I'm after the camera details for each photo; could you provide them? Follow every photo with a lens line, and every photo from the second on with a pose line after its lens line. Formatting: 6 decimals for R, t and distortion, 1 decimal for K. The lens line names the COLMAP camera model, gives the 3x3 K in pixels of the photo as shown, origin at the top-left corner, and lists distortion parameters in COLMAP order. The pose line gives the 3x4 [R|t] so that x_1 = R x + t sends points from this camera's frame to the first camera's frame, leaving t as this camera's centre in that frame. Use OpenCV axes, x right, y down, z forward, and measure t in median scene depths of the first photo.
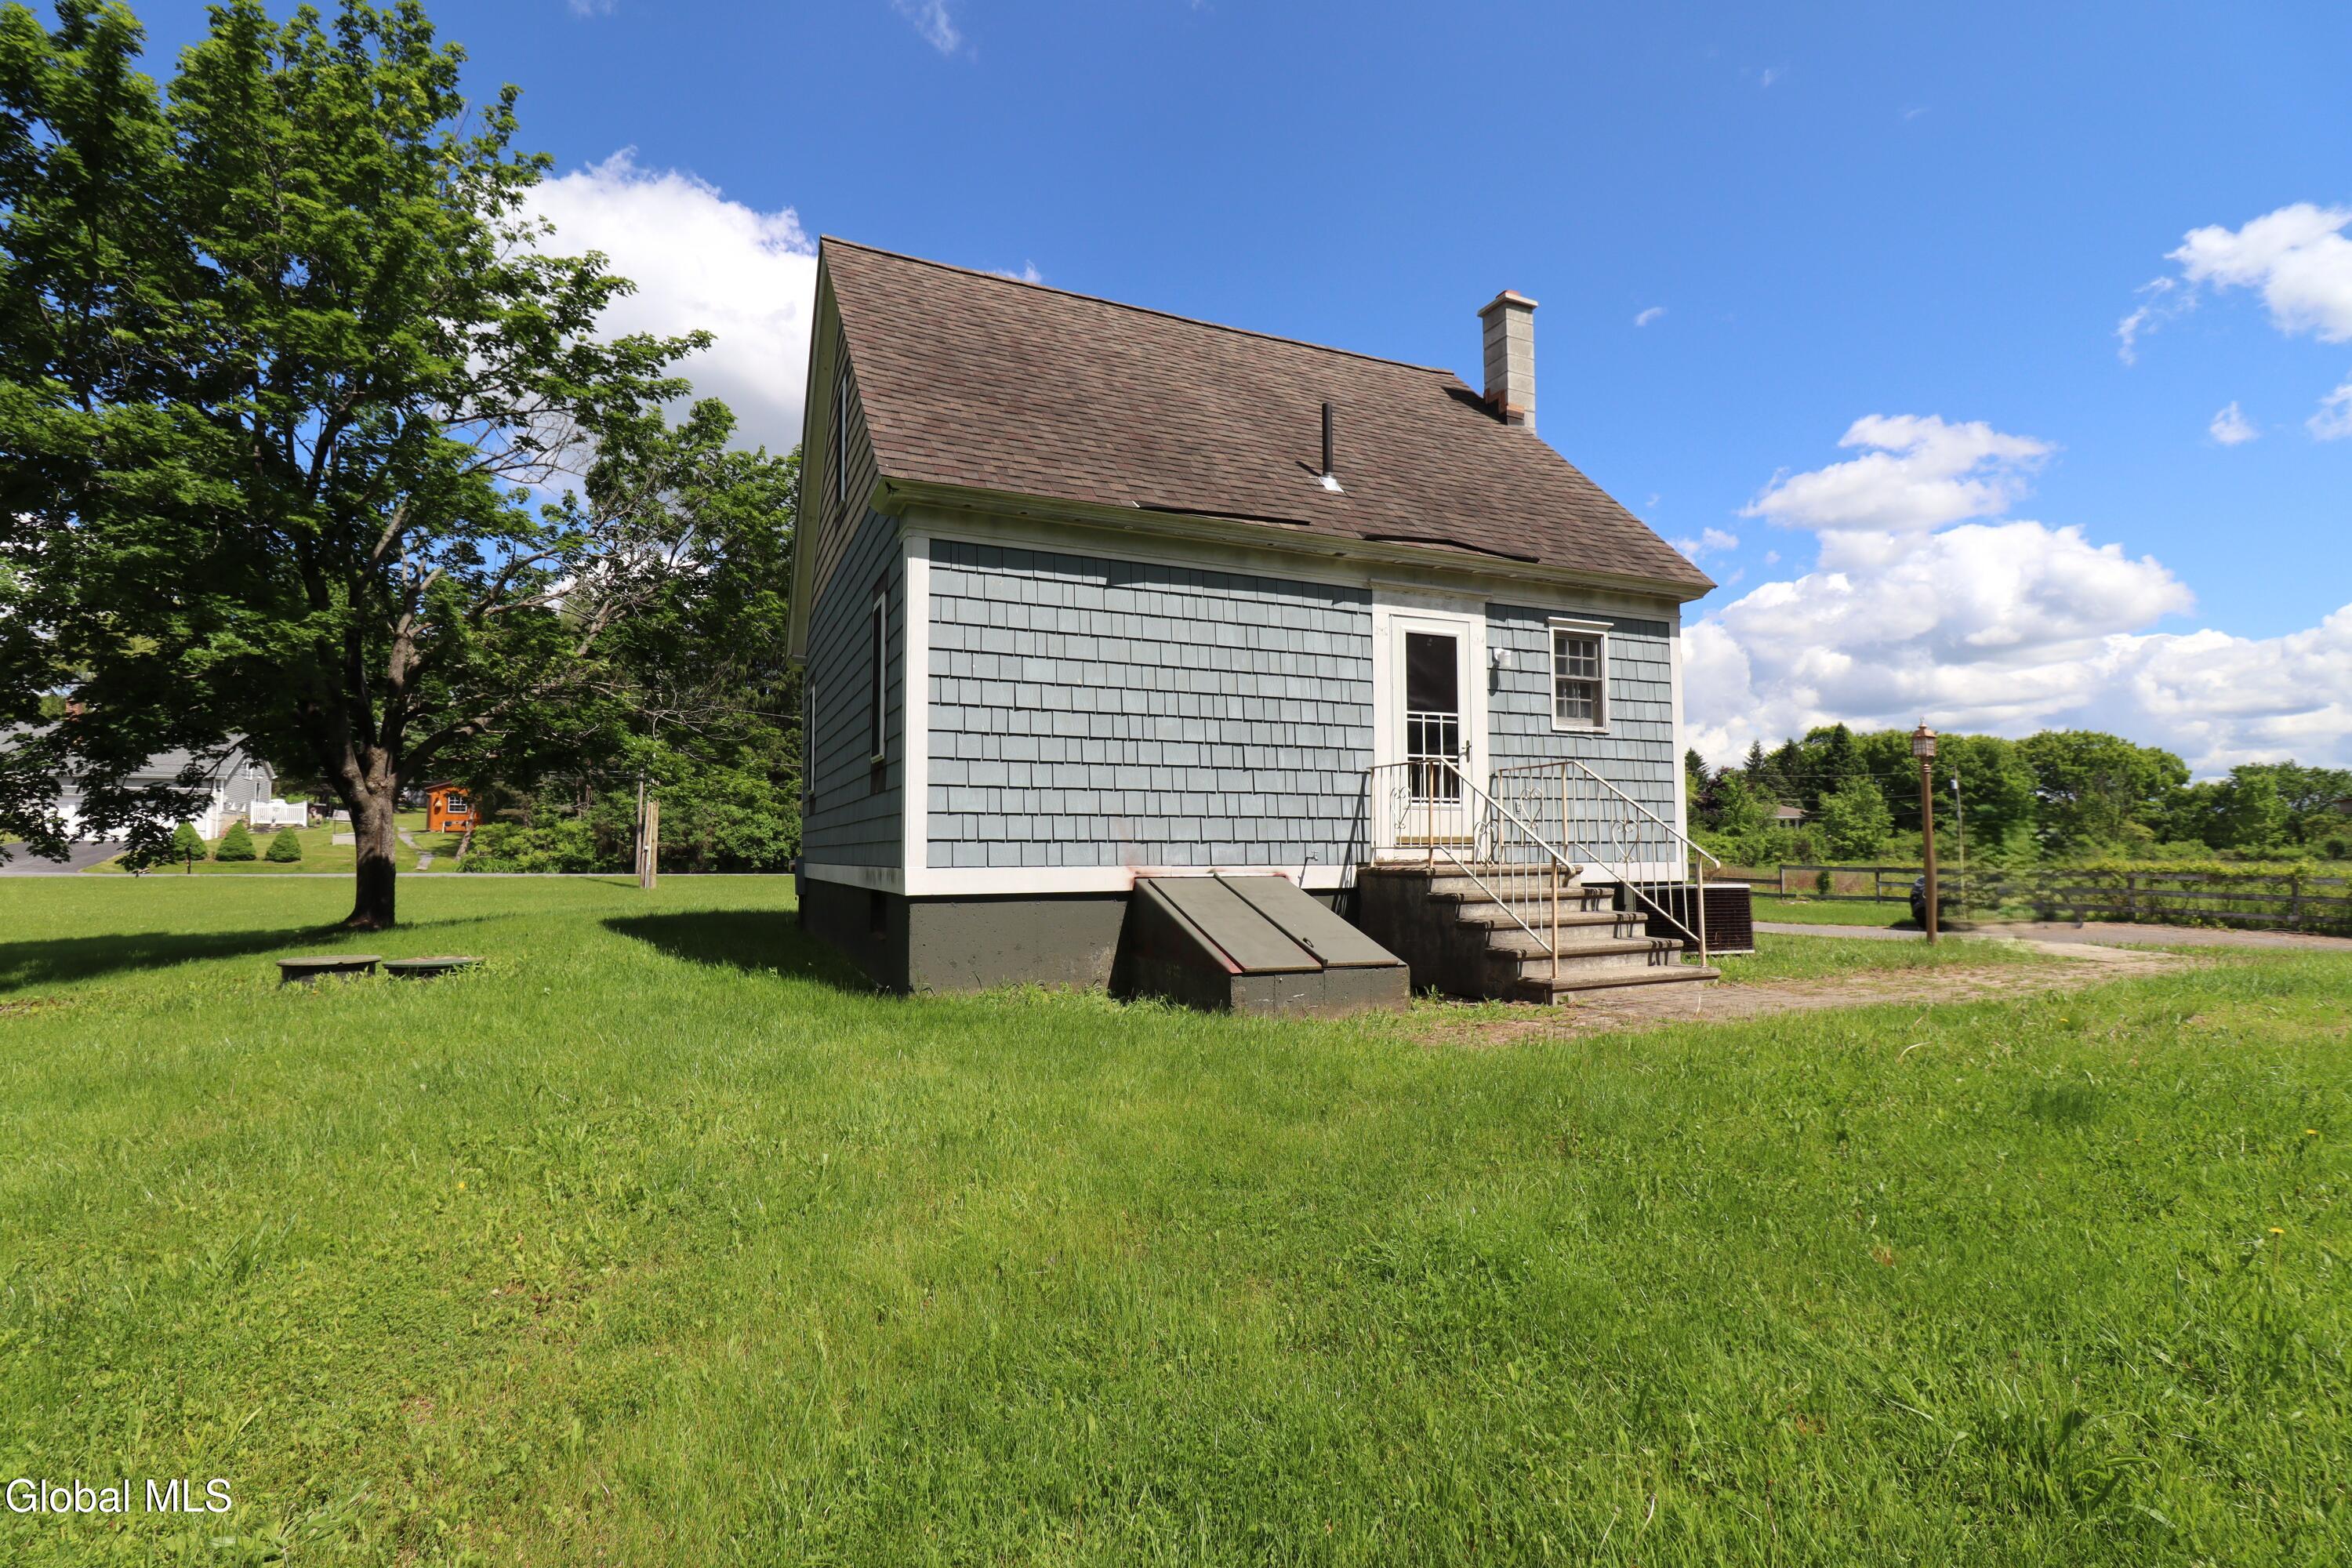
lens RADIAL K [[1088.6, 0, 1169.5], [0, 1088.6, 799.4], [0, 0, 1]] dist [0.002647, -0.014331]
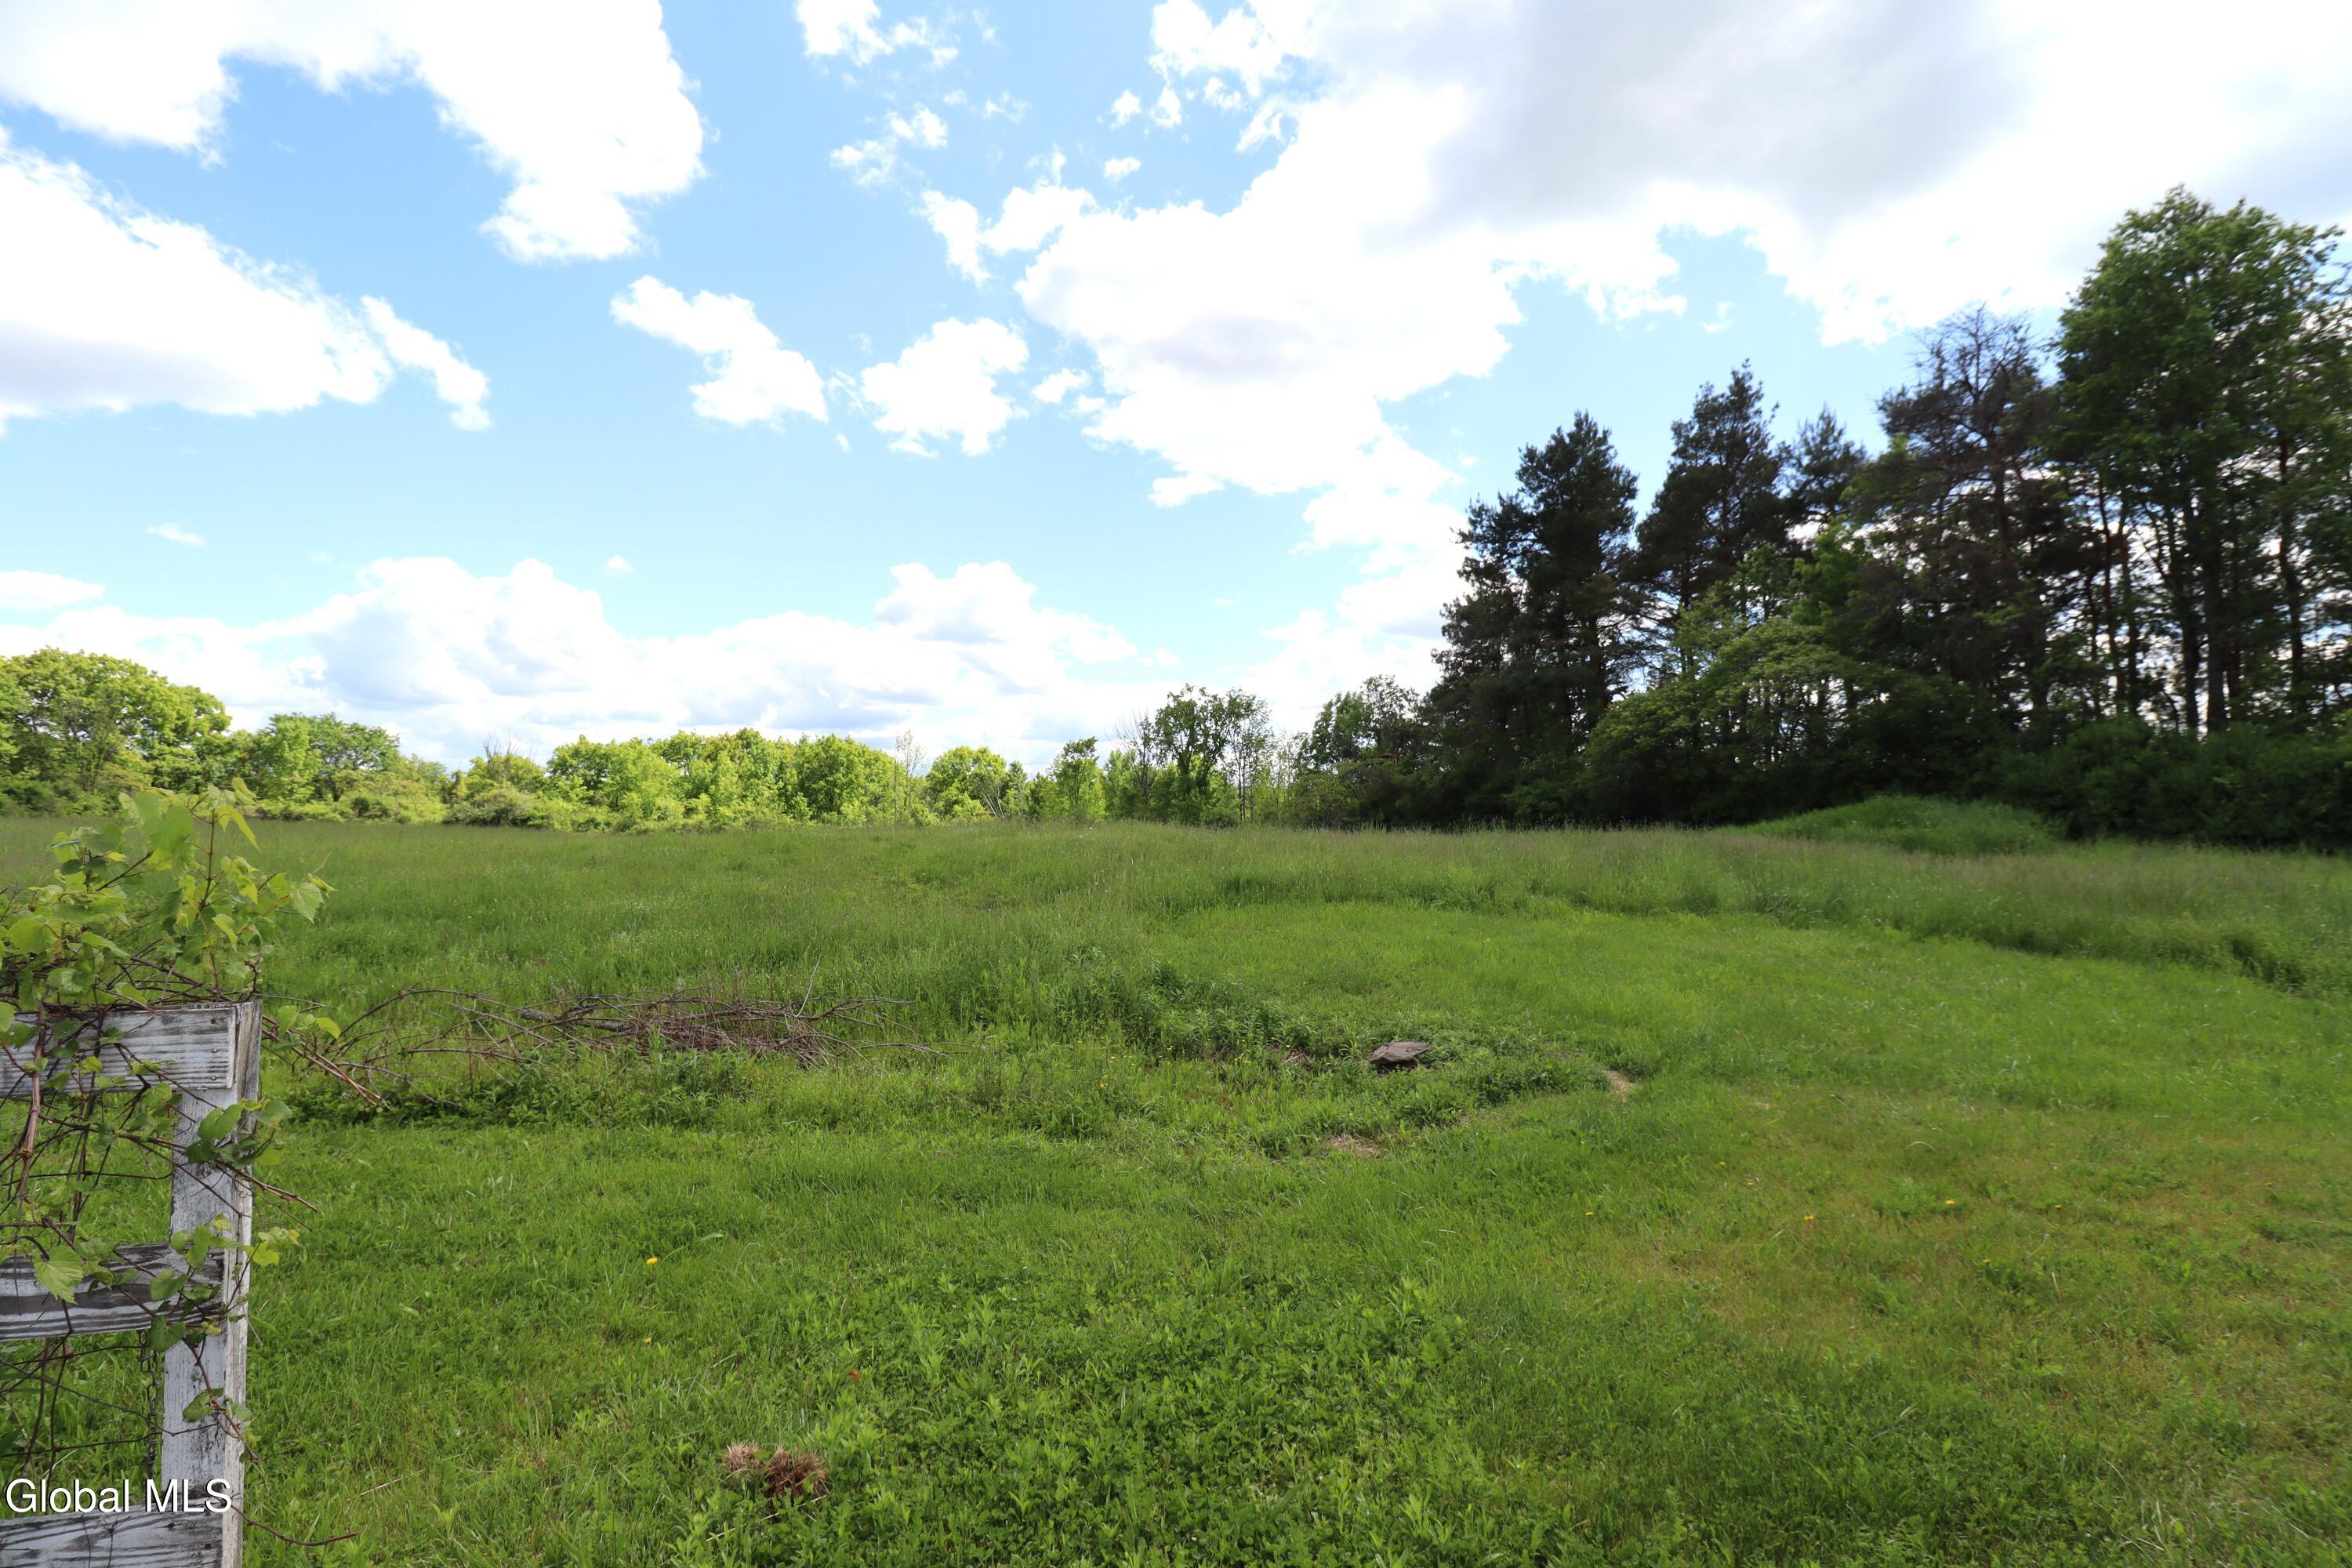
lens RADIAL K [[1077.8, 0, 1165.8], [0, 1077.8, 810.2], [0, 0, 1]] dist [0.001405, -0.016312]
pose [[0.120890, 0.006297, 0.992646, 0.176061], [-0.054802, 0.998497, 0.000339, 0.007866], [-0.991152, -0.054440, 0.121053, 0.135437]]
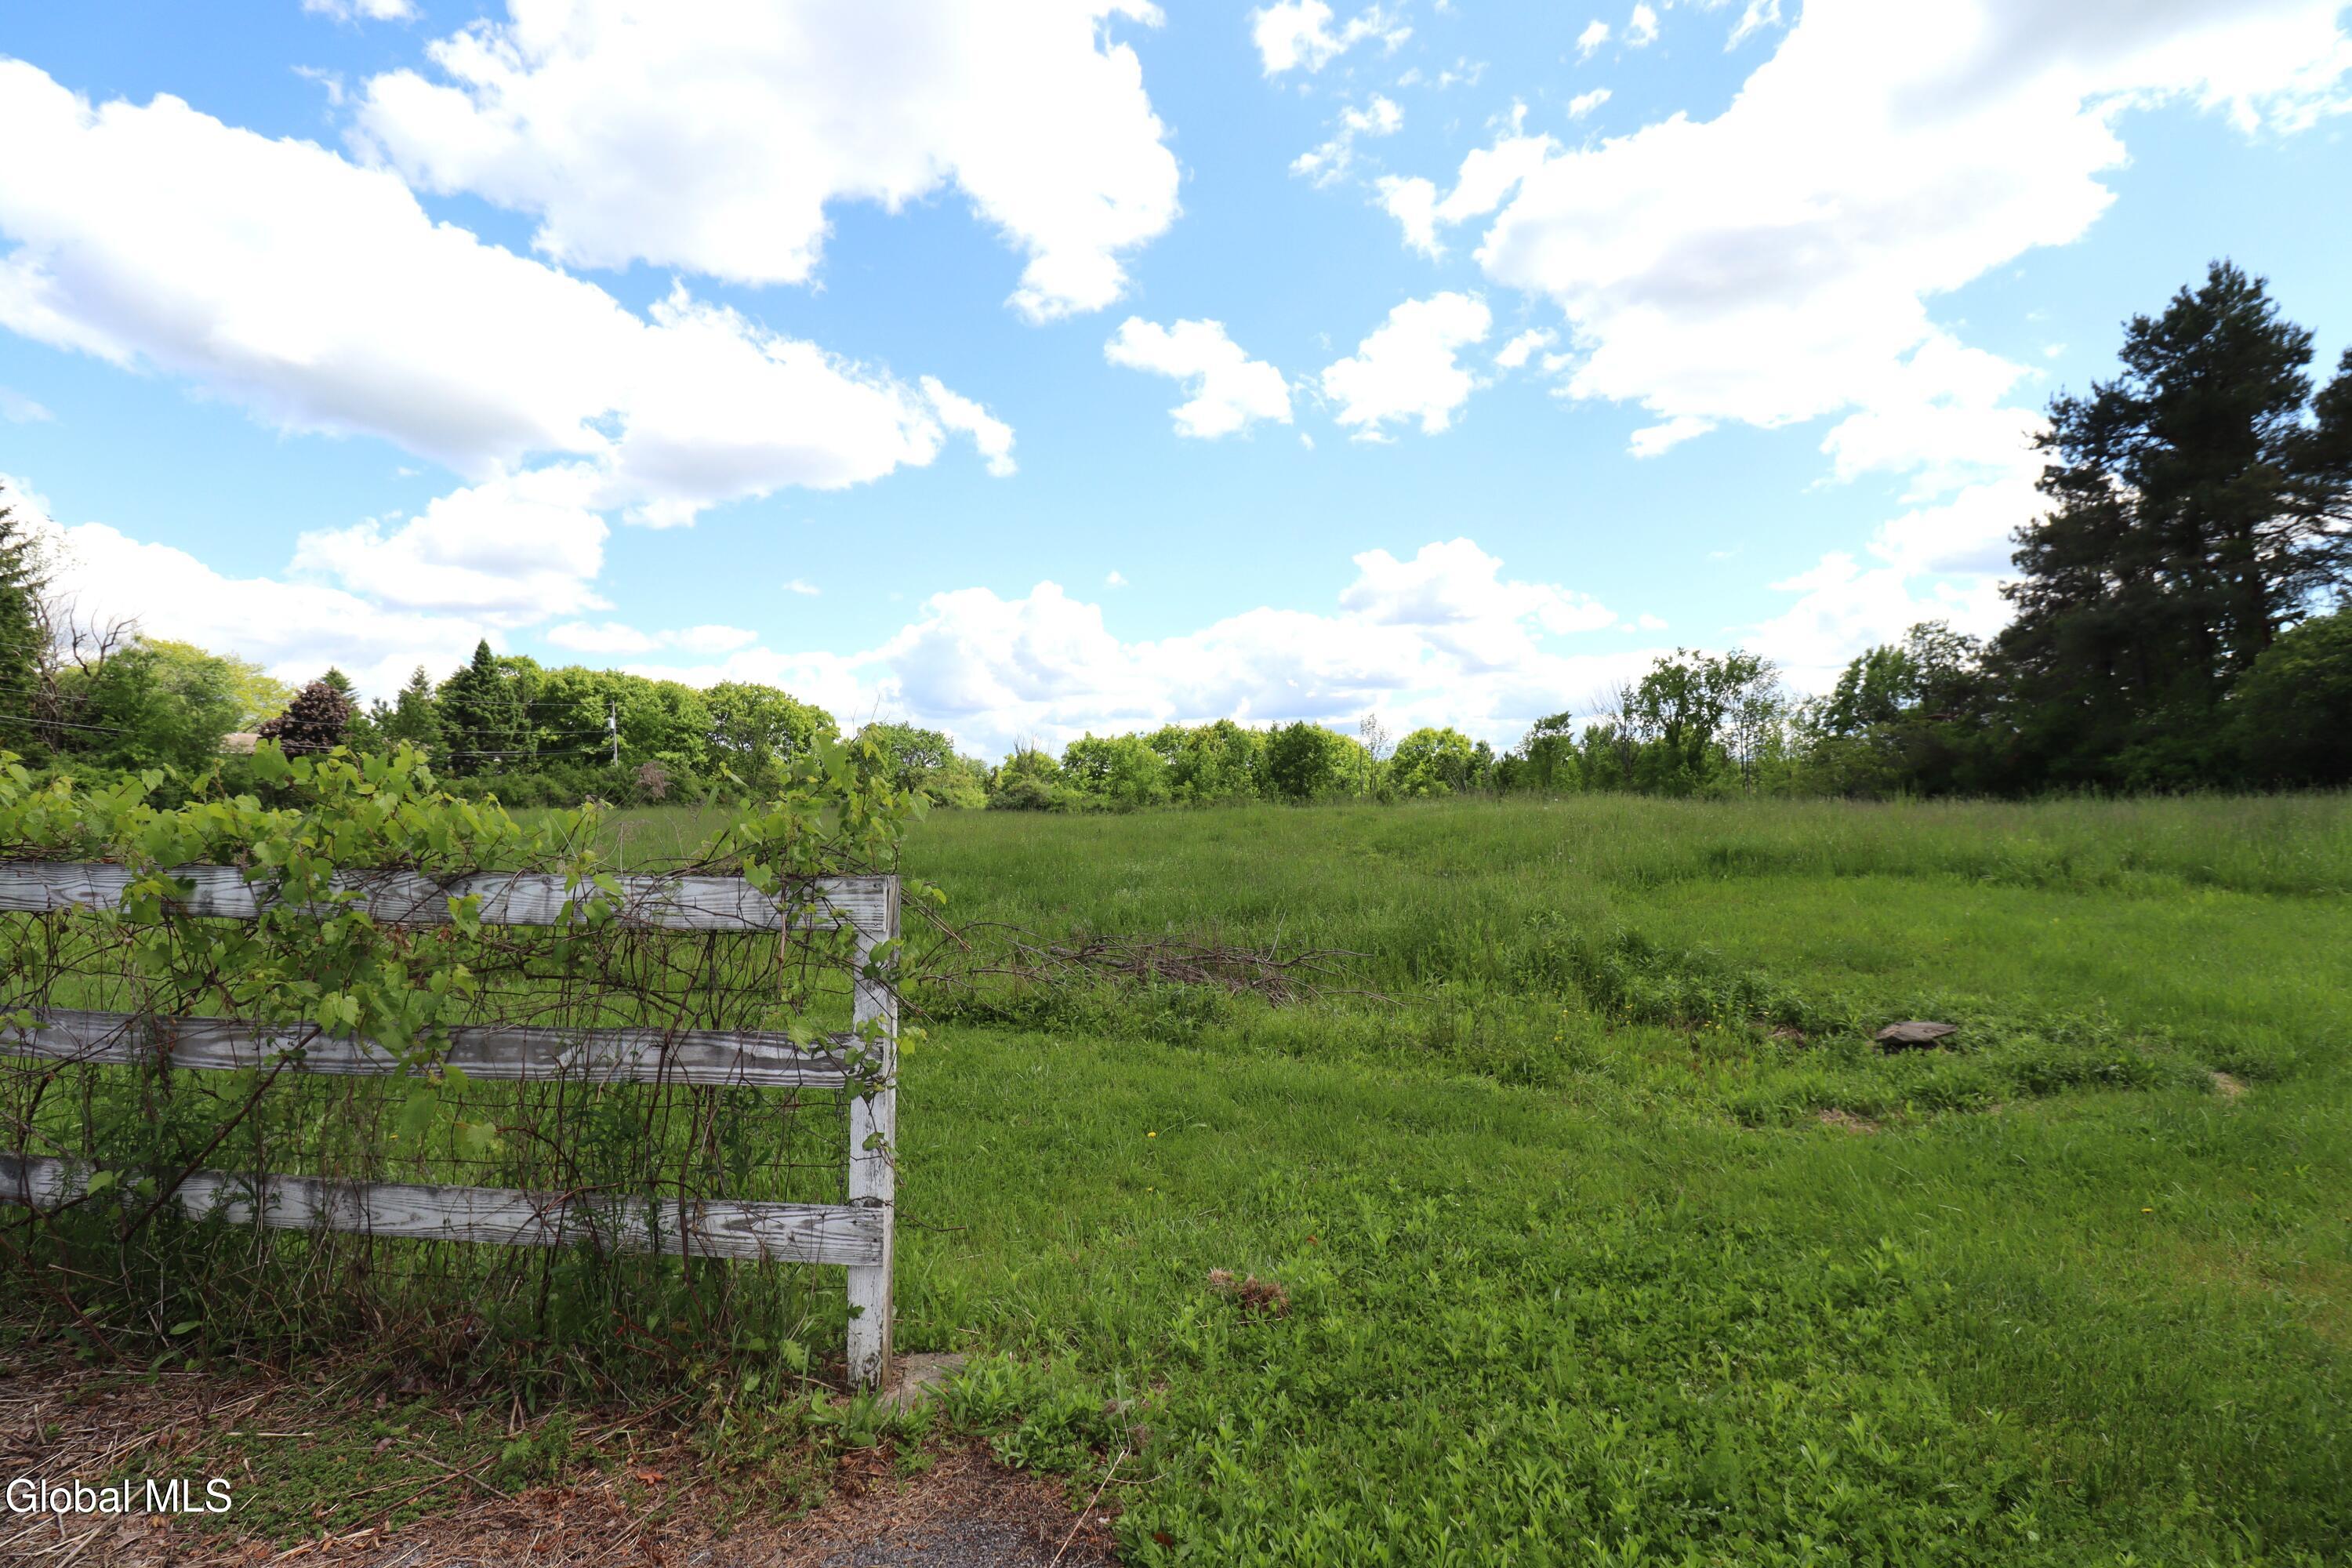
lens RADIAL K [[1085.4, 0, 1165.7], [0, 1085.4, 790.7], [0, 0, 1]] dist [0.001932, -0.014294]
pose [[0.520298, 0.006039, 0.853963, 0.170360], [-0.034883, 0.999291, 0.014187, 0.010199], [-0.853272, -0.037171, 0.520140, 0.131875]]
